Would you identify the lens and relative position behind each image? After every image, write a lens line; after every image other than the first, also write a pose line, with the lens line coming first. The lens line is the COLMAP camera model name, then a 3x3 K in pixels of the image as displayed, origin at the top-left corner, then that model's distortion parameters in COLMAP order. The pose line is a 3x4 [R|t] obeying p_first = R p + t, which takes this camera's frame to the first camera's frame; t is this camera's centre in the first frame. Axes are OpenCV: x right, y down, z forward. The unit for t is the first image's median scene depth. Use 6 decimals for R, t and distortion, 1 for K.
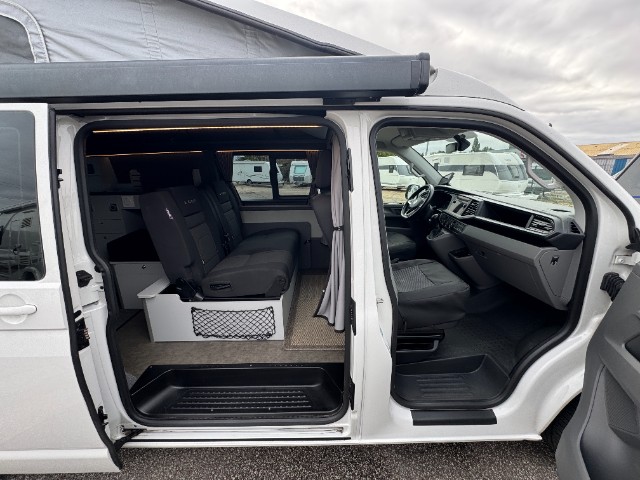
lens RADIAL K [[255.7, 0, 318.7], [0, 255.7, 241.4], [0, 0, 1]] dist [-0.003341, 0.001139]
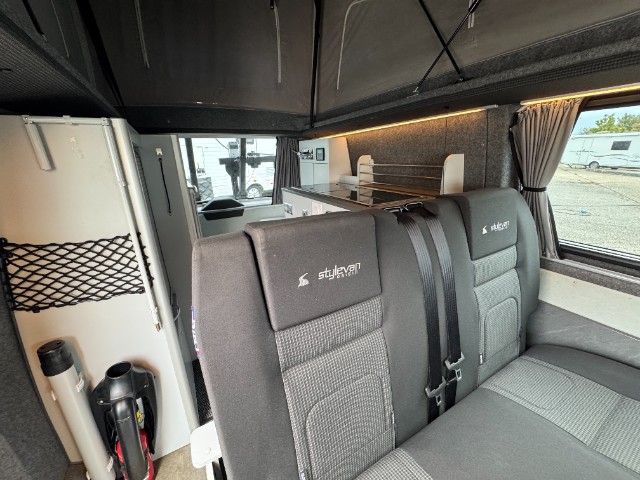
lens RADIAL K [[255.7, 0, 319.7], [0, 255.7, 234.0], [0, 0, 1]] dist [-0.003341, 0.001139]
pose [[0.493038, 0.271747, -0.826479, -0.190443], [-0.225249, 0.957447, 0.180437, -0.178897], [0.840343, 0.097201, 0.533269, 0.571027]]
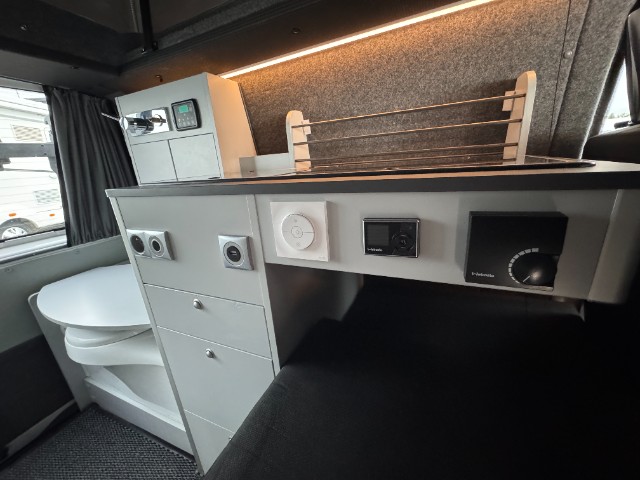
lens RADIAL K [[255.7, 0, 322.4], [0, 255.7, 242.3], [0, 0, 1]] dist [-0.003341, 0.001139]
pose [[0.914944, 0.085076, -0.394512, -0.542694], [-0.067155, 0.995994, 0.059041, -0.130766], [0.397954, -0.027526, 0.916992, 0.697294]]
